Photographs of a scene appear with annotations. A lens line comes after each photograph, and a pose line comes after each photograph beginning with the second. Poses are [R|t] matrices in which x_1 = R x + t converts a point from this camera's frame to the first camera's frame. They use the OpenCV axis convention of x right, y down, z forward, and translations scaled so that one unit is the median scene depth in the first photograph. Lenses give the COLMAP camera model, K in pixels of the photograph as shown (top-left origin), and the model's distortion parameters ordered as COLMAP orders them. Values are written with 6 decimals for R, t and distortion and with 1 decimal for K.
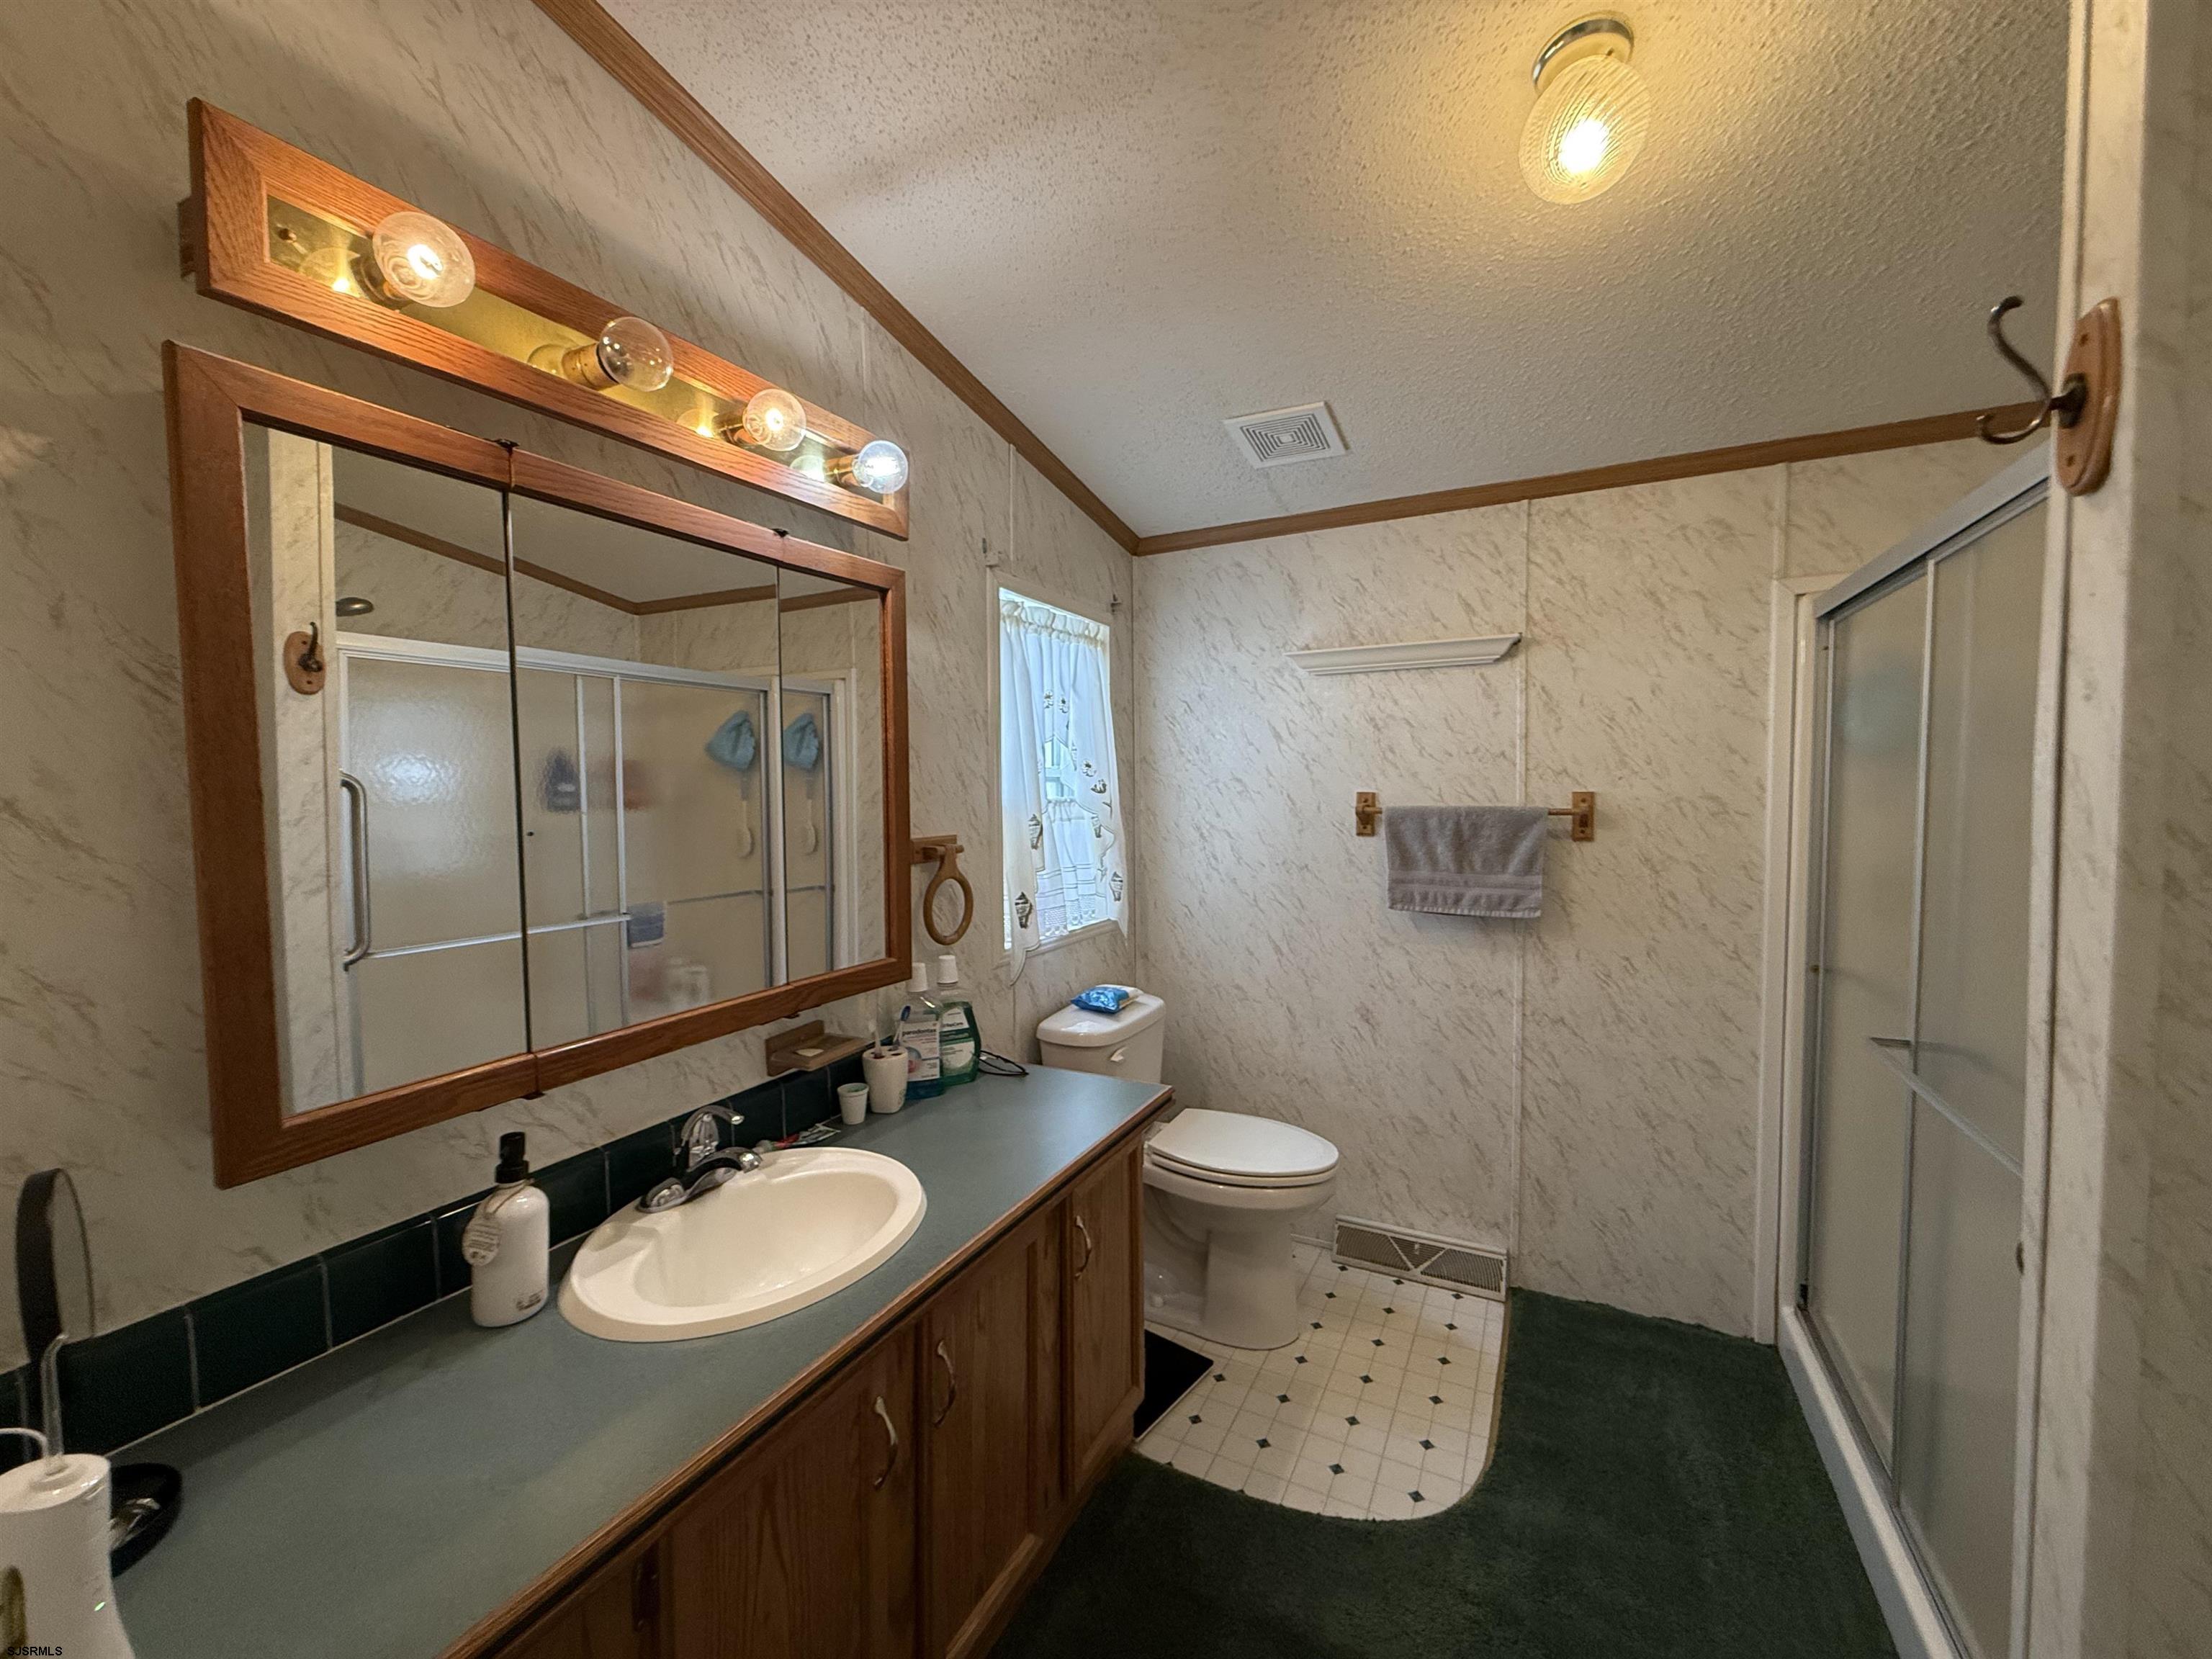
lens RADIAL K [[881.2, 0, 1102.2], [0, 881.2, 828.2], [0, 0, 1]] dist [-0.000308, 0.000488]
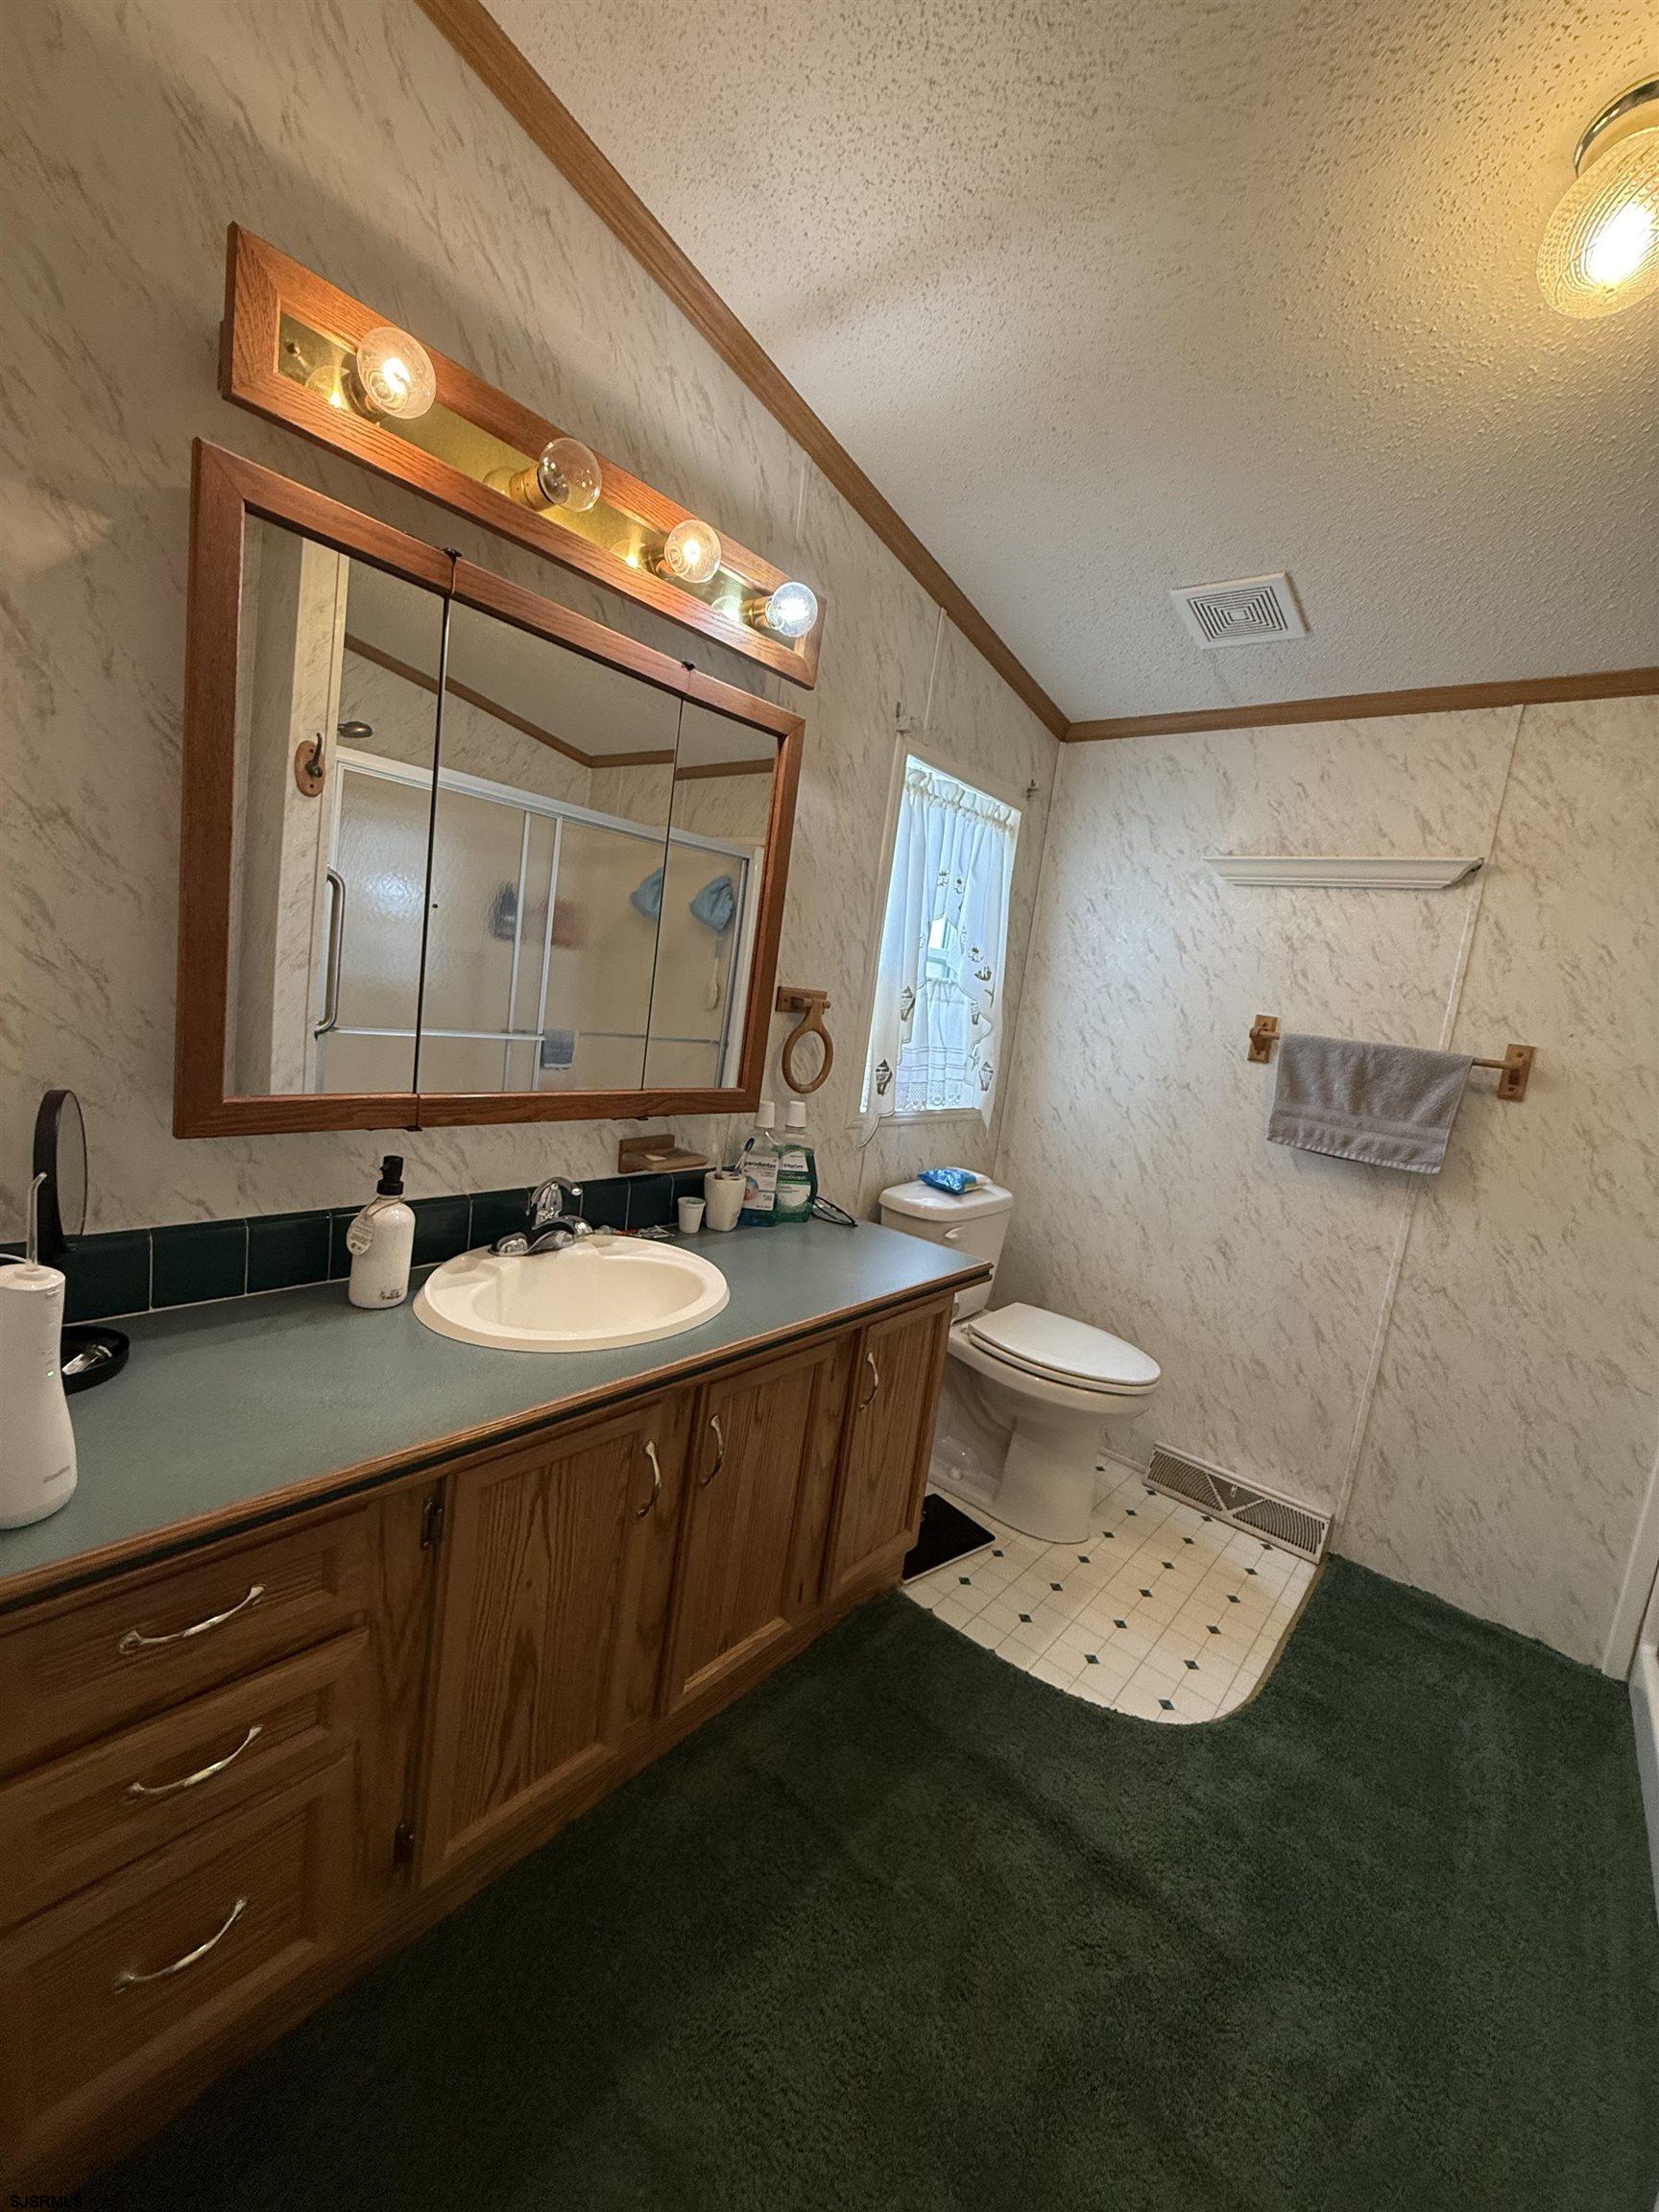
lens RADIAL K [[881.2, 0, 831.3], [0, 881.2, 1099.9], [0, 0, 1]] dist [-0.000308, 0.000488]
pose [[0.966690, 0.160575, -0.199316, 0.060174], [-0.146315, 0.985629, 0.084420, 0.040352], [0.210008, -0.052445, 0.976292, -0.015736]]
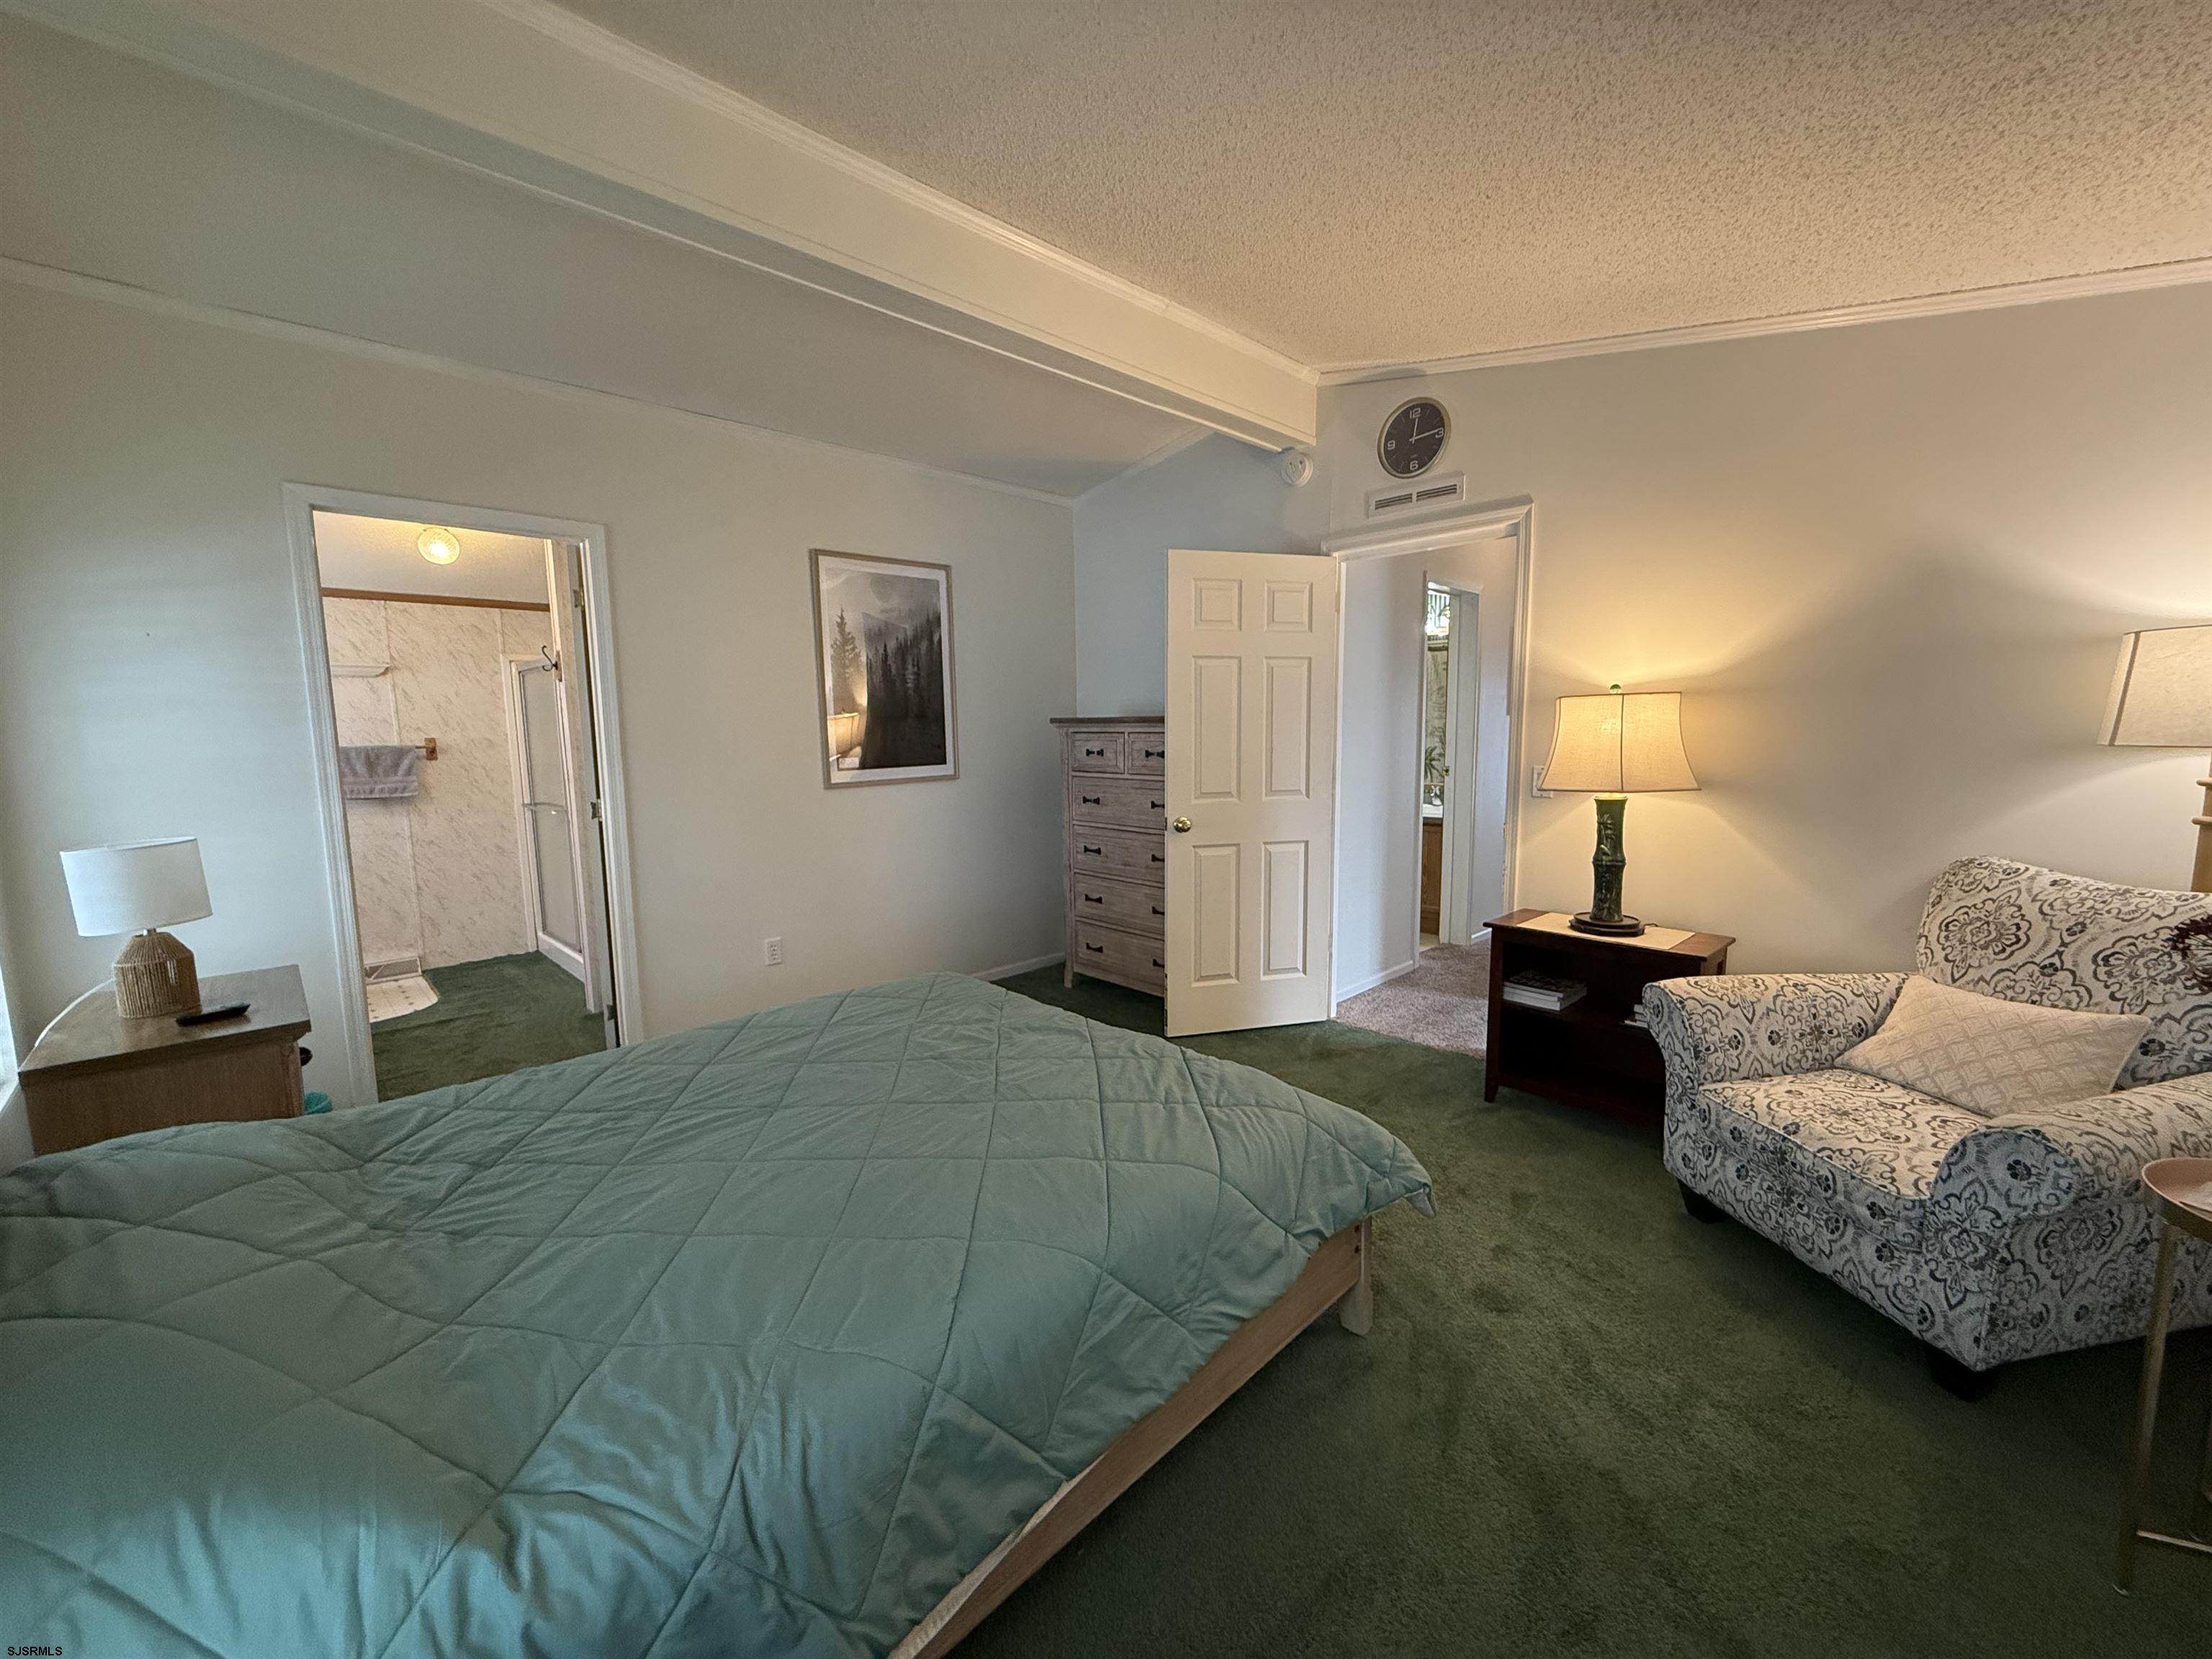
lens RADIAL K [[881.2, 0, 1100.3], [0, 881.2, 829.9], [0, 0, 1]] dist [-0.000308, 0.000488]
pose [[0.315883, -0.109427, 0.942467, -1.066568], [0.059312, 0.993662, 0.095491, 0.079422], [-0.946943, 0.025735, 0.320371, -1.343985]]
